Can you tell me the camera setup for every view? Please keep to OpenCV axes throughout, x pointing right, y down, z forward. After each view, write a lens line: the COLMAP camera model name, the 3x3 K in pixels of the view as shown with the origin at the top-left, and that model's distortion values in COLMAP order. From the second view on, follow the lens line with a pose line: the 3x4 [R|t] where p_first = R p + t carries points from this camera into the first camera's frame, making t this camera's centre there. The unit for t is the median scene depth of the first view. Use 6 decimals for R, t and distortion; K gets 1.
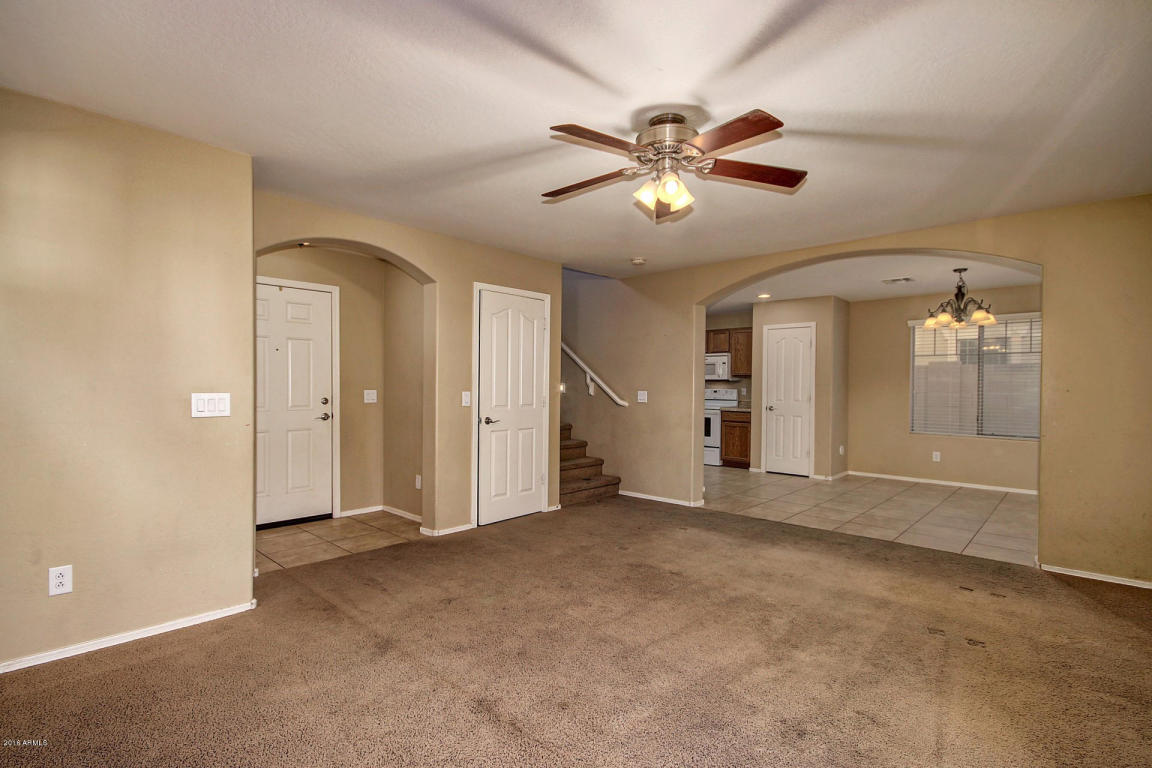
lens RADIAL K [[550.1, 0, 581.8], [0, 550.1, 390.9], [0, 0, 1]] dist [0.000218, -0.000105]
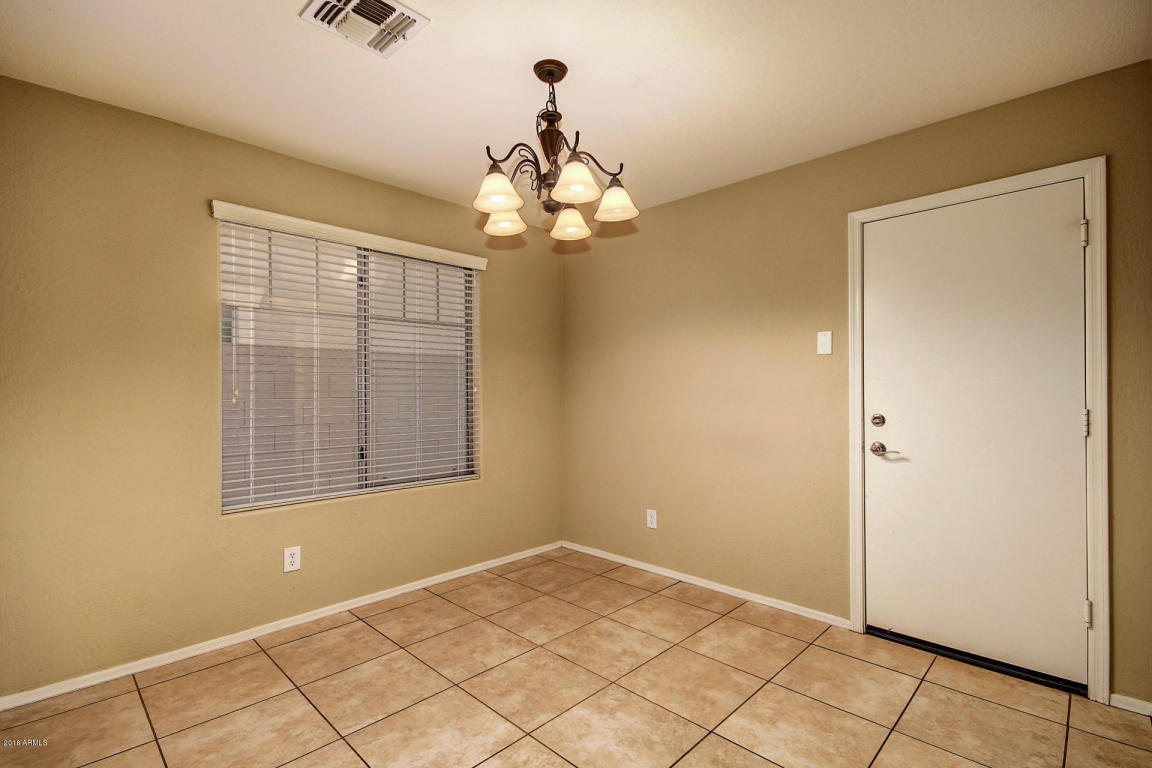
lens RADIAL K [[526.3, 0, 589.8], [0, 526.3, 394.6], [0, 0, 1]] dist [0.000241, -0.000083]
pose [[0.023393, -0.009021, 0.999686, 0.400876], [0.013994, 0.999864, 0.008695, -0.003213], [-0.999628, 0.013787, 0.023516, 1.173521]]
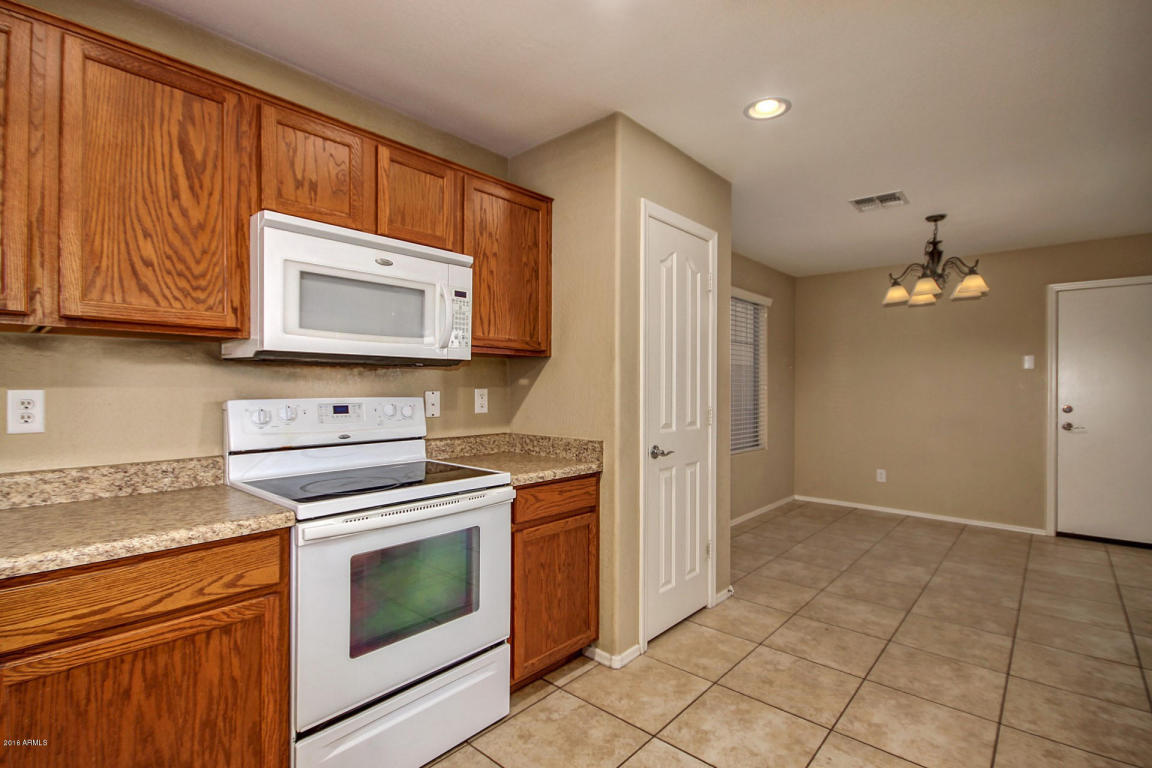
lens RADIAL K [[536.1, 0, 580.6], [0, 536.1, 389.1], [0, 0, 1]] dist [0.001154, -0.000598]
pose [[-0.017725, -0.011911, 0.999772, 0.025748], [0.004398, 0.999918, 0.011991, -0.018707], [-0.999833, 0.004609, -0.017671, 1.764616]]
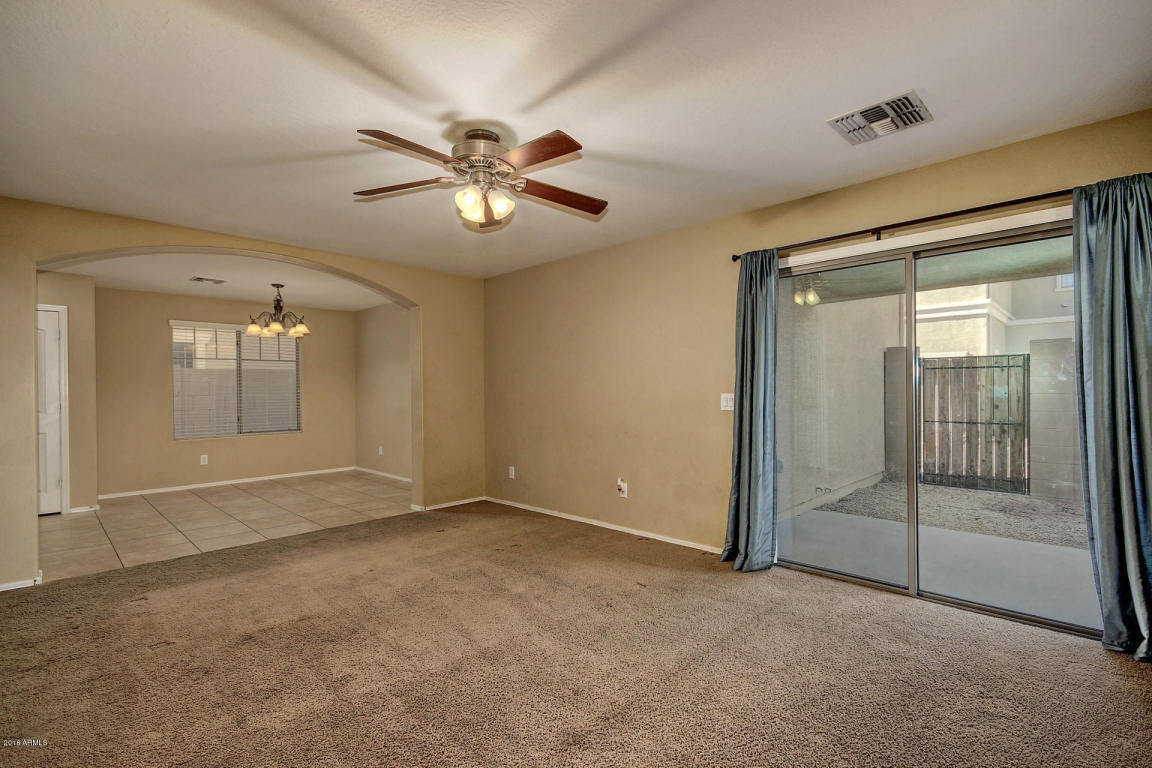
lens RADIAL K [[536.1, 0, 580.6], [0, 536.1, 389.1], [0, 0, 1]] dist [0.001154, -0.000598]
pose [[0.030414, -0.011913, 0.999466, -0.473323], [0.022510, 0.999684, 0.011231, -0.007917], [-0.999284, 0.022156, 0.030673, 0.427863]]
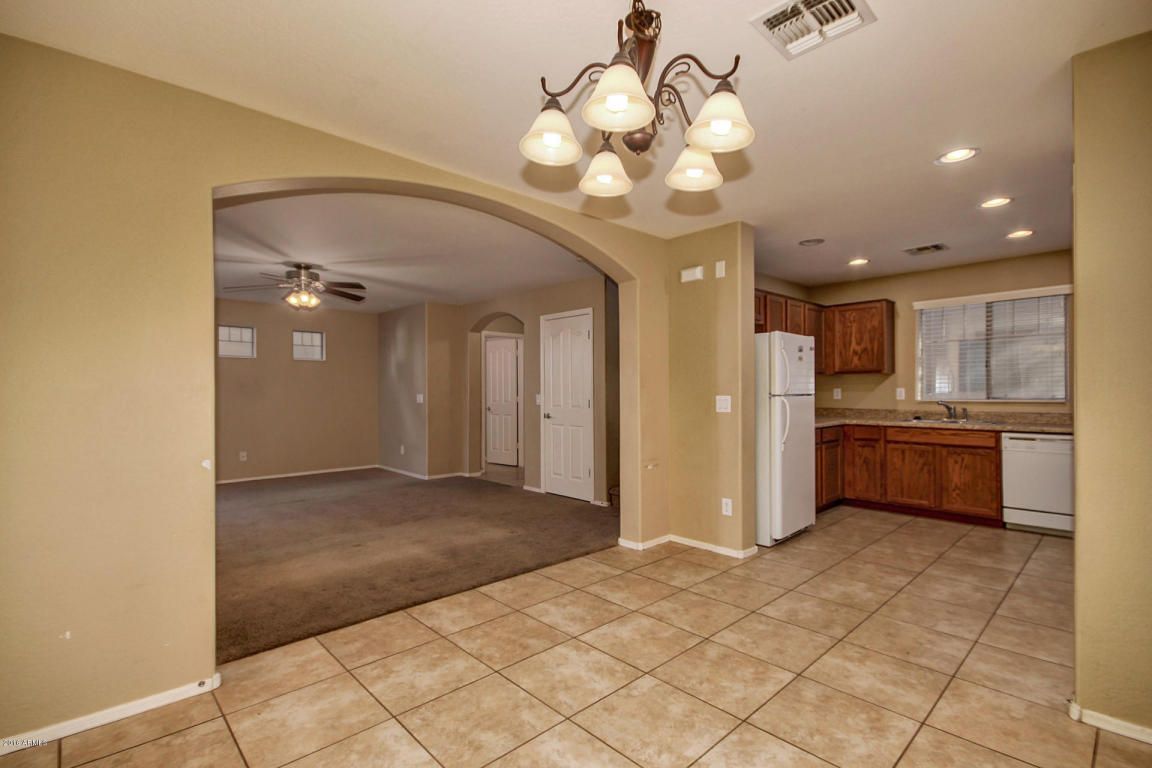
lens RADIAL K [[536.1, 0, 580.6], [0, 536.1, 389.1], [0, 0, 1]] dist [0.001154, -0.000598]
pose [[-0.066701, -0.009012, -0.997732, 1.158631], [-0.005329, 0.999948, -0.008675, -0.001337], [0.997759, 0.004738, -0.066745, 1.197142]]
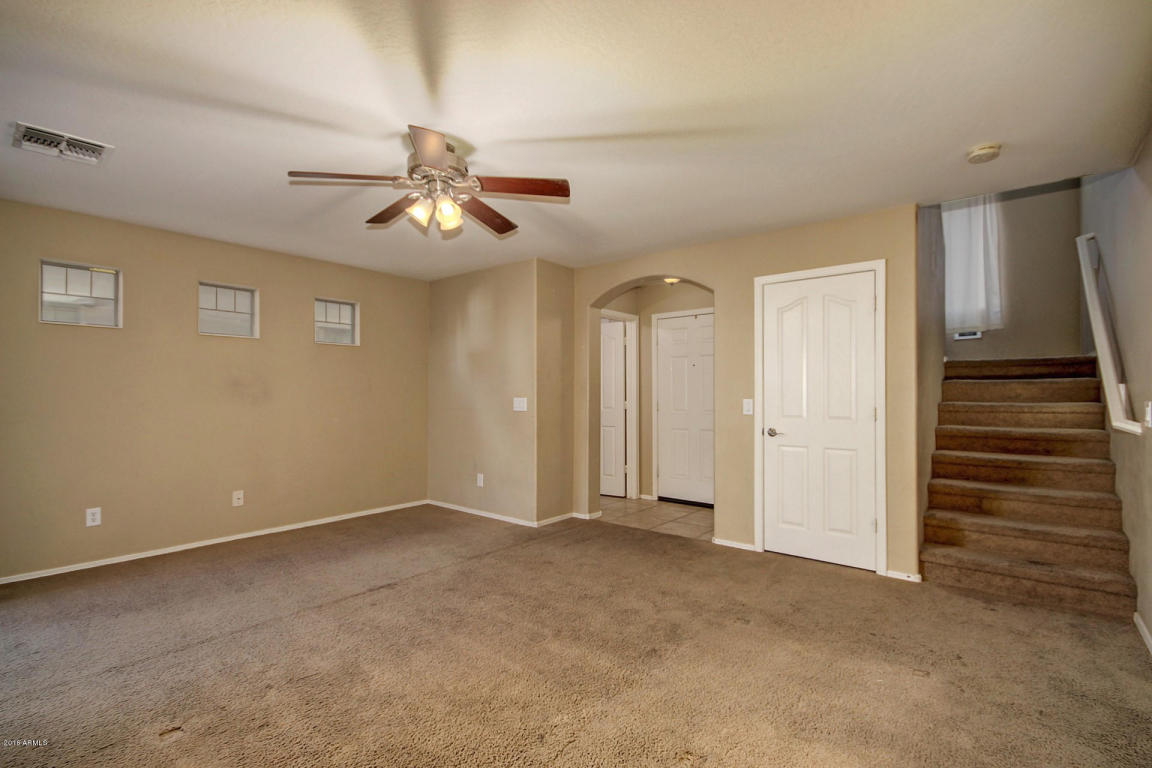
lens RADIAL K [[529.9, 0, 580.5], [0, 529.9, 389.6], [0, 0, 1]] dist [-0.000067, -0.008934]
pose [[0.068107, -0.015362, -0.997560, 0.653035], [-0.008592, 0.999835, -0.015983, 0.002424], [0.997641, 0.009659, 0.067963, 0.657787]]
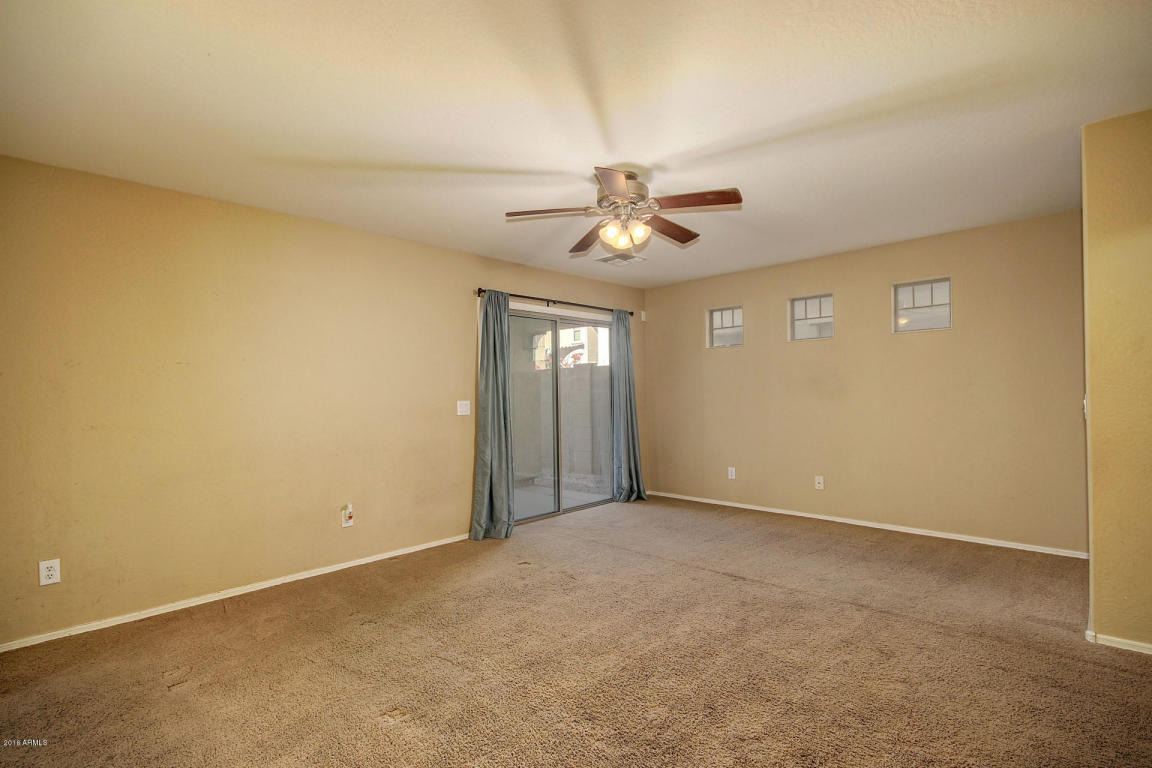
lens RADIAL K [[536.1, 0, 580.6], [0, 536.1, 389.1], [0, 0, 1]] dist [0.001154, -0.000598]
pose [[-0.999651, 0.008914, 0.024887, 0.120698], [0.009027, 0.999949, 0.004427, -0.010241], [-0.024847, 0.004650, -0.999680, 1.197653]]
